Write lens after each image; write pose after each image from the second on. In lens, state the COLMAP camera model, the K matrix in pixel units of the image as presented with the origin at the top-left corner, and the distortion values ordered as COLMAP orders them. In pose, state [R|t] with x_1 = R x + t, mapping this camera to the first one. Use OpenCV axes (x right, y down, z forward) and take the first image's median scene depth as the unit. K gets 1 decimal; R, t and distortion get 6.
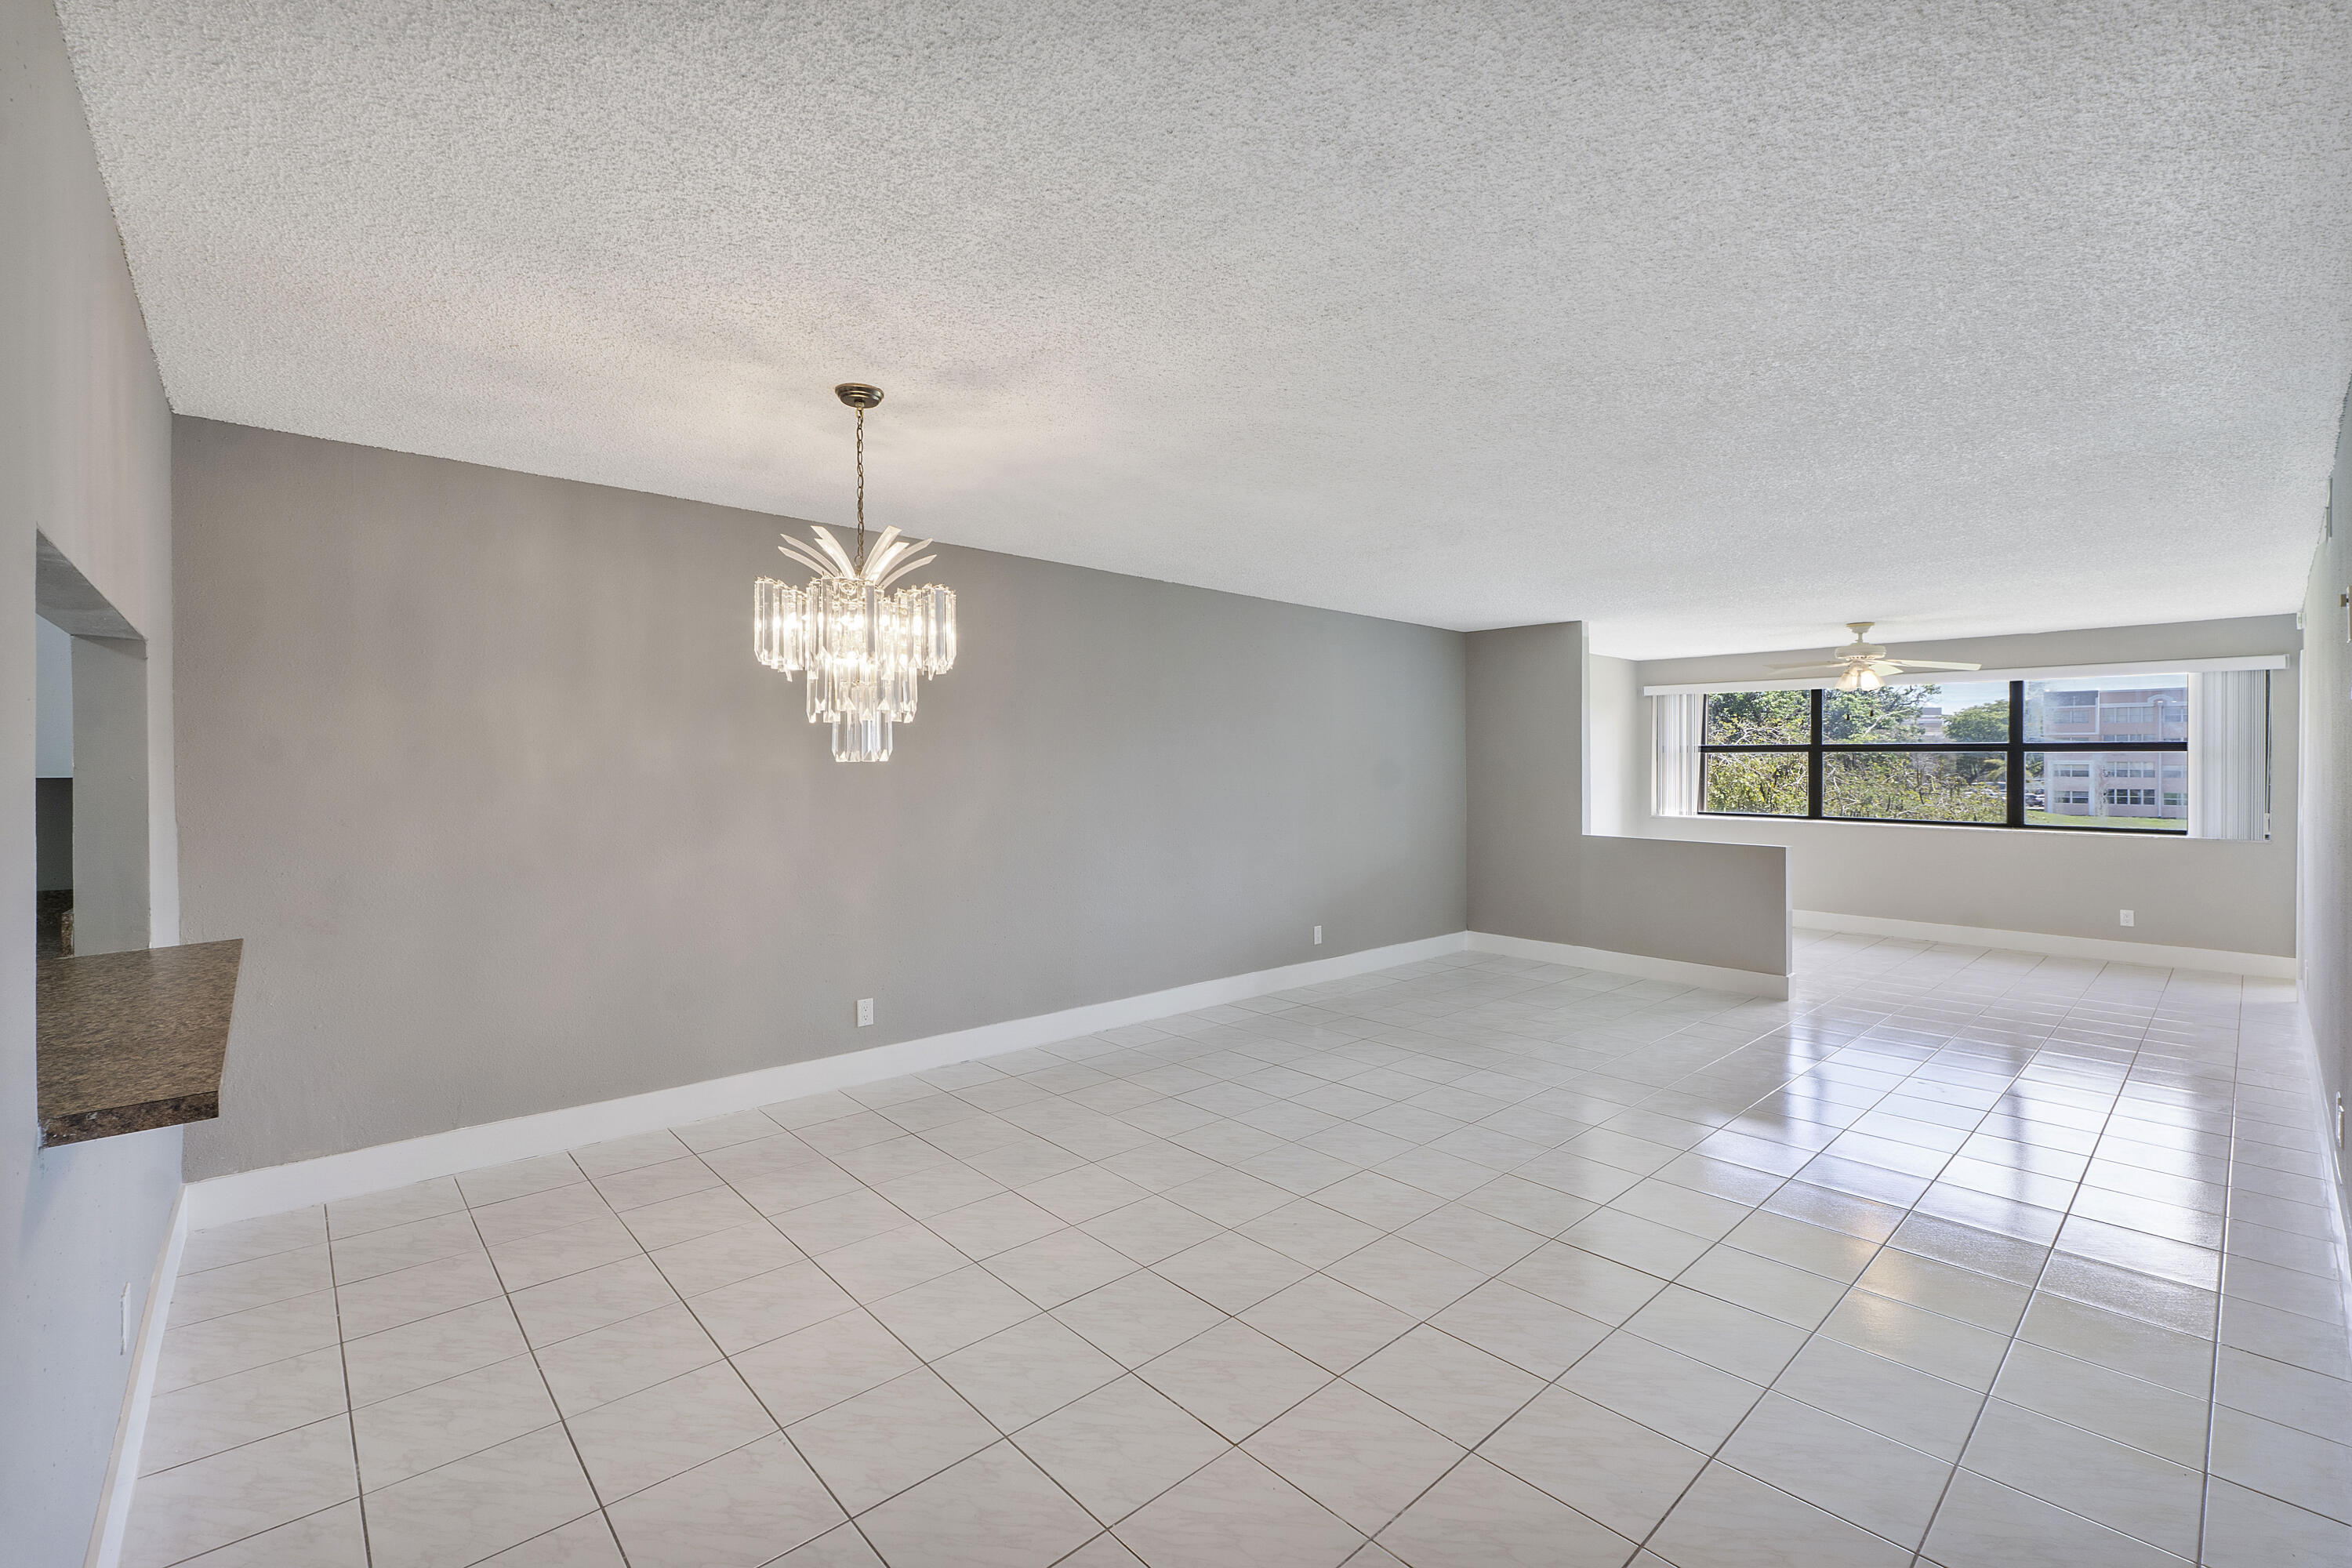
lens RADIAL K [[989.7, 0, 1147.0], [0, 989.7, 768.5], [0, 0, 1]] dist [0.000540, -0.010695]
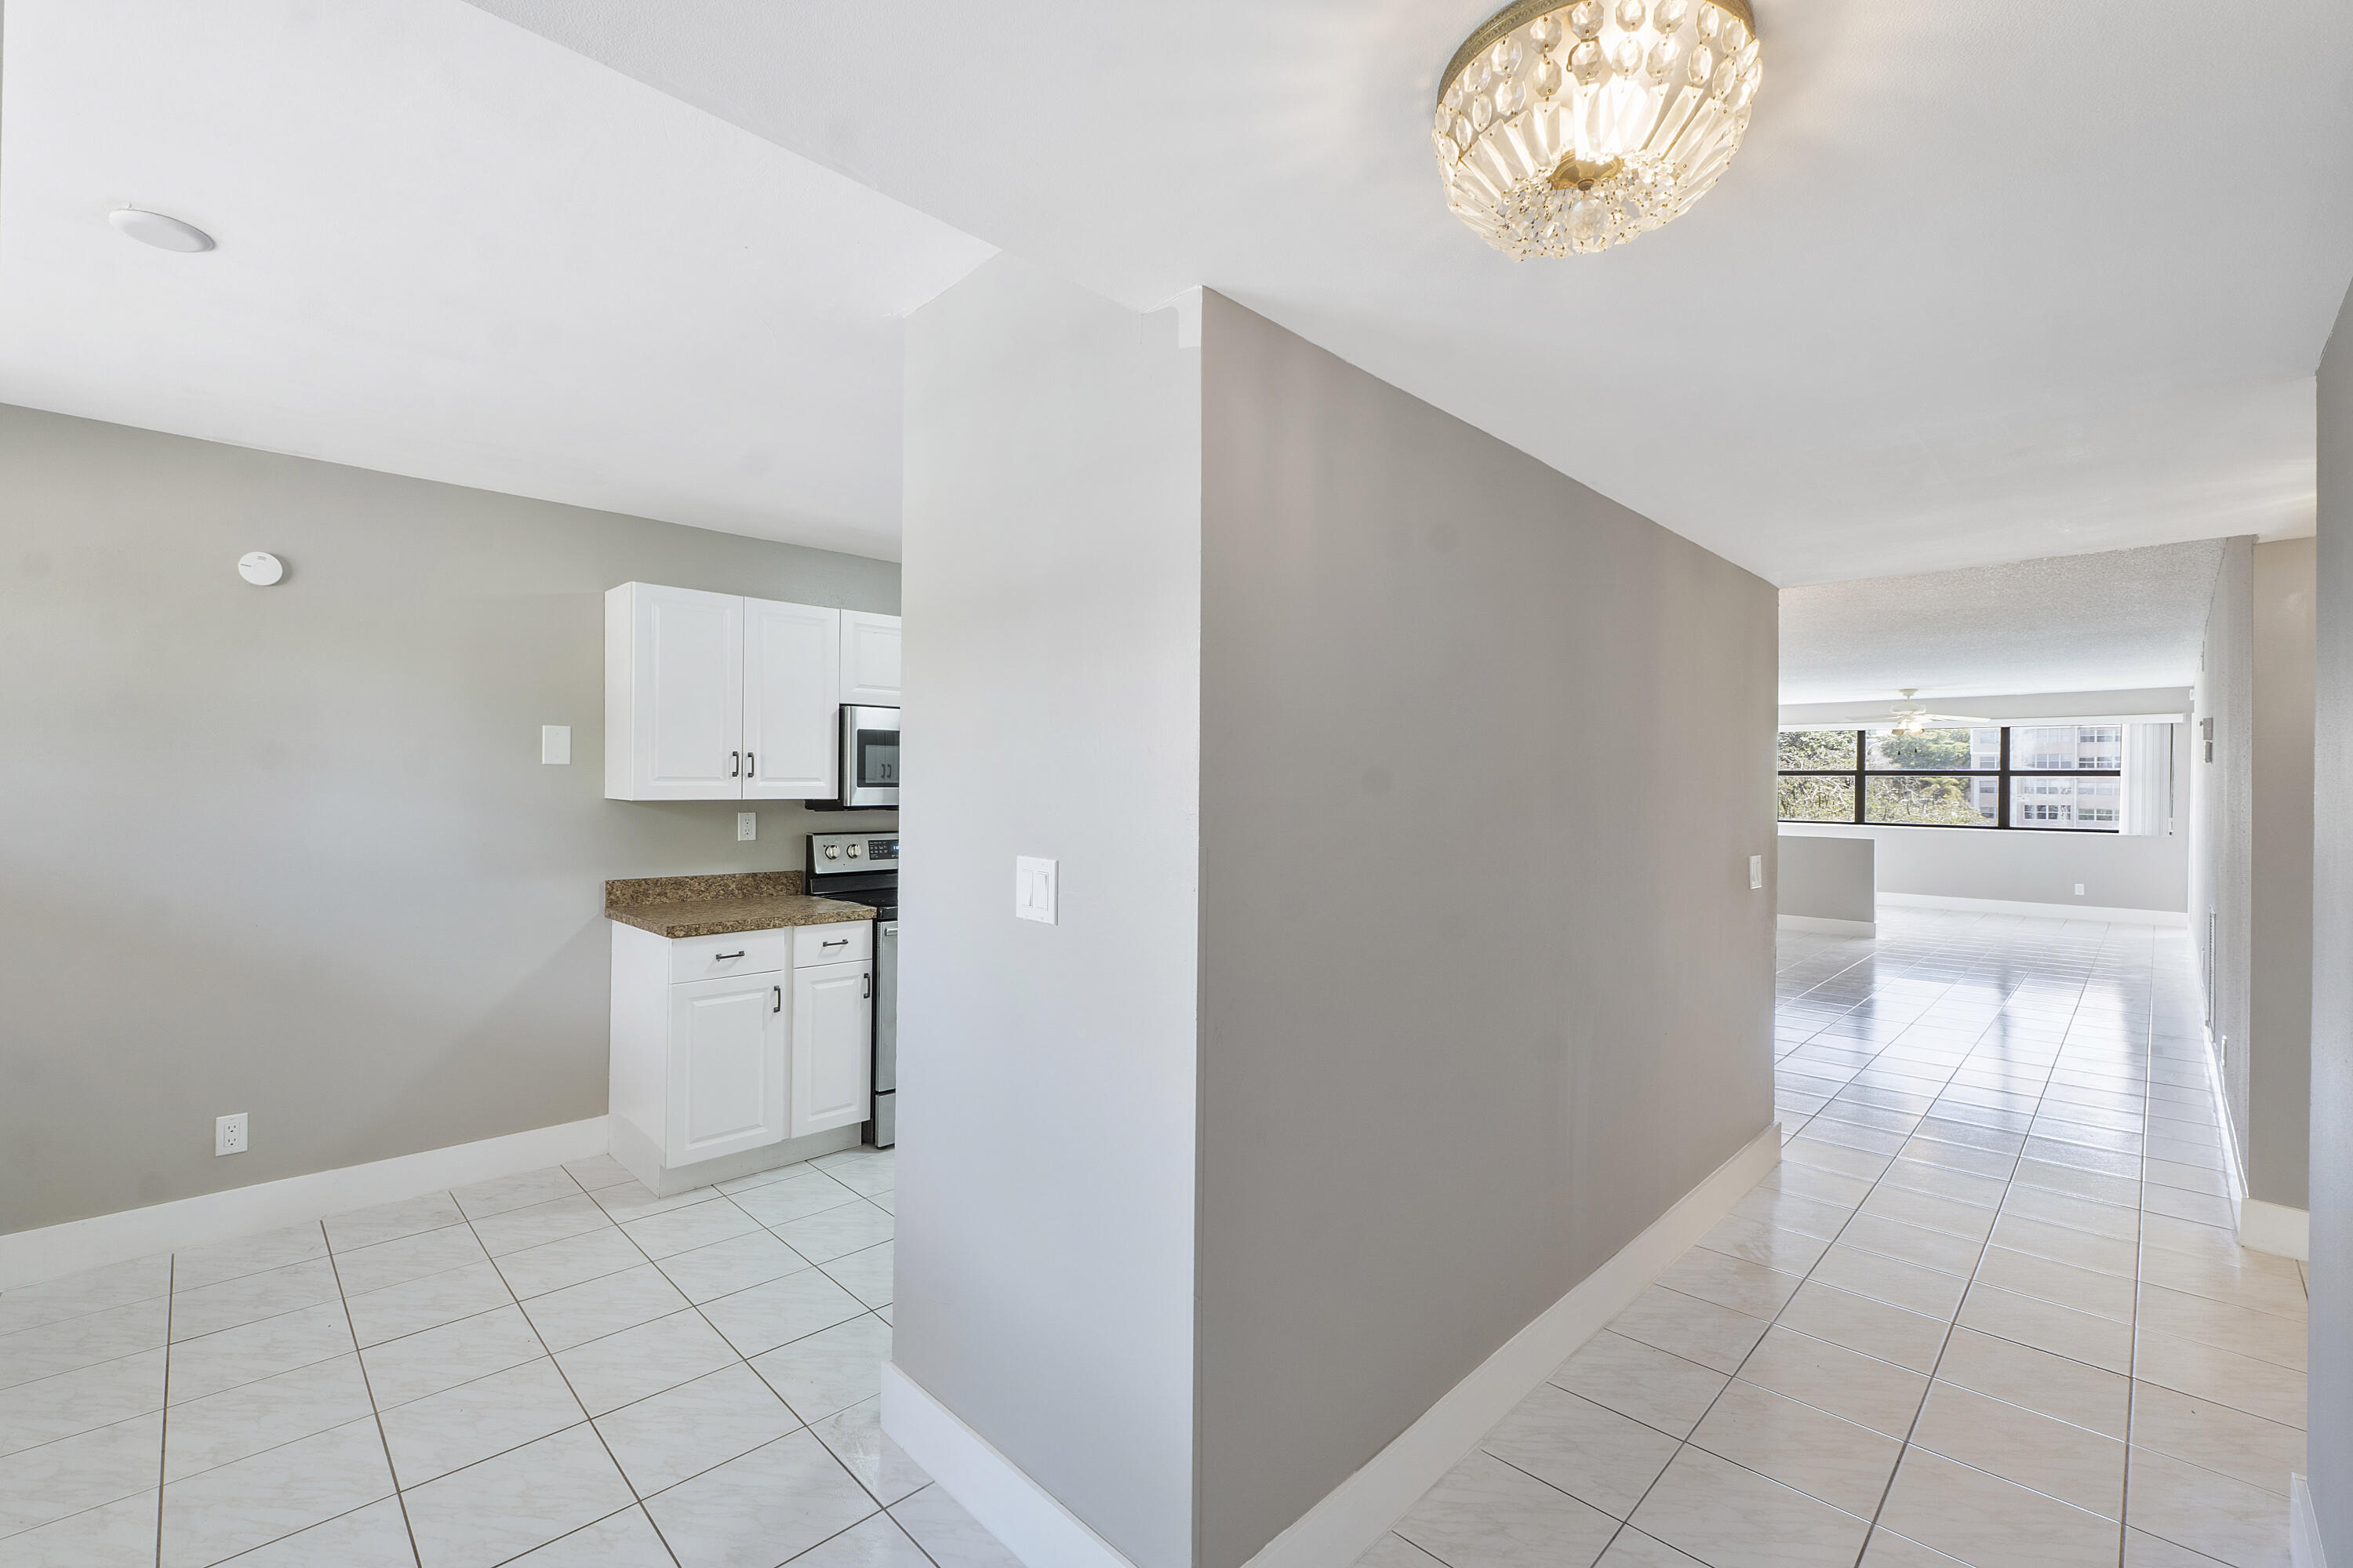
lens RADIAL K [[995.7, 0, 1176.5], [0, 995.7, 784.0], [0, 0, 1]] dist [-0.021926, -0.000010]
pose [[0.998668, 0.009926, 0.050642, -0.419715], [-0.009740, 0.999945, -0.003932, 0.012163], [-0.050678, 0.003433, 0.998709, -0.387686]]
